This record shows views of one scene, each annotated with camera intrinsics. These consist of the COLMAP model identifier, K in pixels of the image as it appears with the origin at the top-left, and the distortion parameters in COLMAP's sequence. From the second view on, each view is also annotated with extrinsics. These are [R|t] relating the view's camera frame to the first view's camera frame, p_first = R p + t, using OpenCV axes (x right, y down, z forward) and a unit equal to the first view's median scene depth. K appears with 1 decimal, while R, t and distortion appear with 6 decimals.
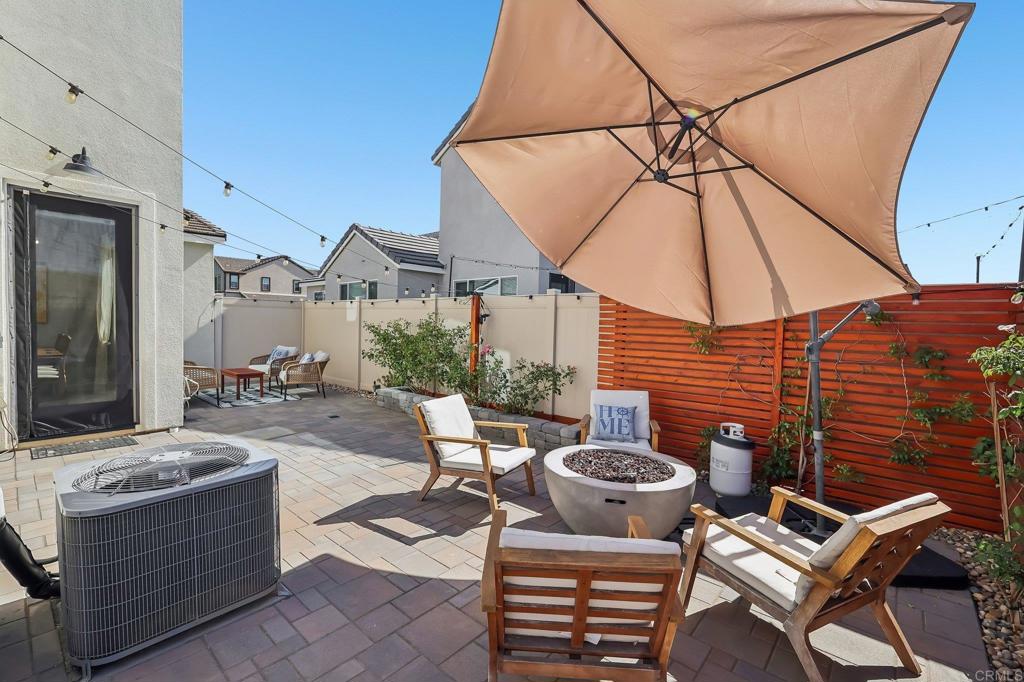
lens RADIAL K [[444.6, 0, 510.2], [0, 444.6, 336.9], [0, 0, 1]] dist [0.000684, 0.000037]
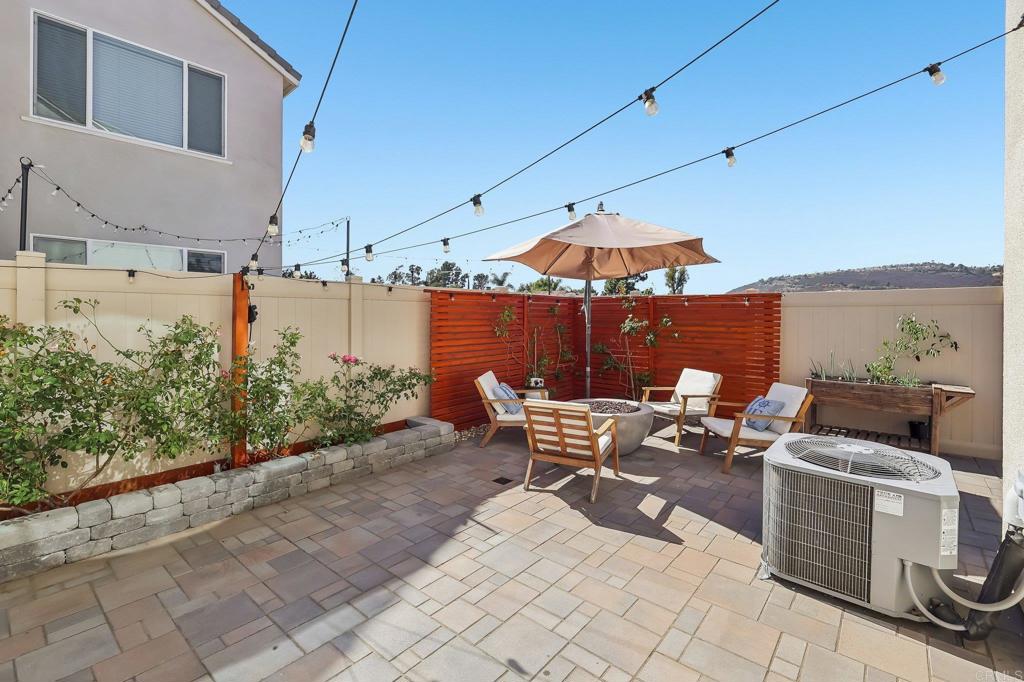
lens RADIAL K [[459.8, 0, 508.7], [0, 459.8, 315.9], [0, 0, 1]] dist [0.011971, 0.000014]
pose [[-0.018434, -0.024290, 0.999535, -0.944606], [0.030882, 0.999214, 0.024851, -0.059875], [-0.999353, 0.031326, -0.017669, 0.931928]]
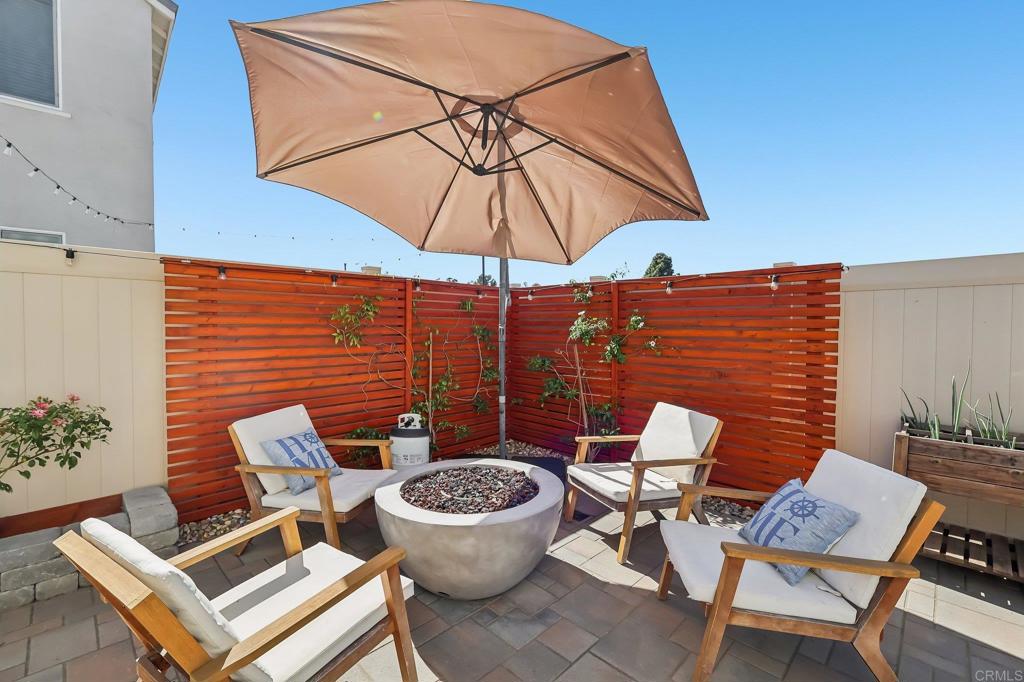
lens RADIAL K [[444.6, 0, 510.2], [0, 444.6, 336.9], [0, 0, 1]] dist [0.000684, 0.000037]
pose [[0.063463, -0.044549, 0.996989, -0.359976], [0.032164, 0.998576, 0.042573, -0.004701], [-0.997466, 0.029366, 0.064806, 0.595474]]
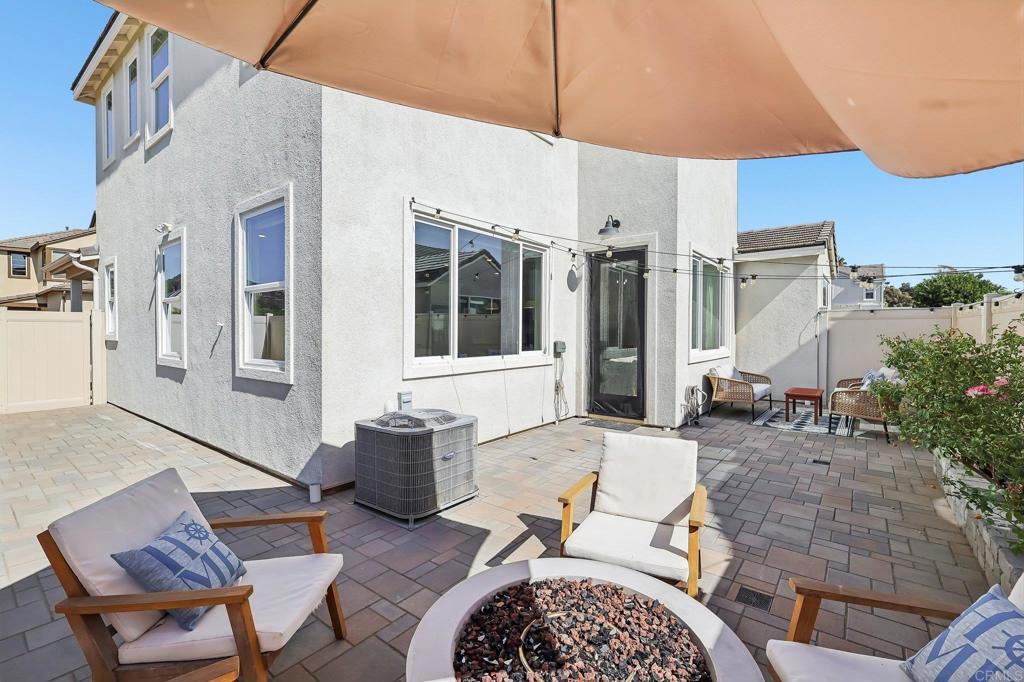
lens RADIAL K [[444.6, 0, 510.2], [0, 444.6, 336.9], [0, 0, 1]] dist [0.000684, 0.000037]
pose [[0.052809, -0.011707, -0.998536, 0.454763], [-0.033485, 0.999348, -0.013487, -0.003269], [0.998043, 0.034148, 0.052382, 0.616377]]
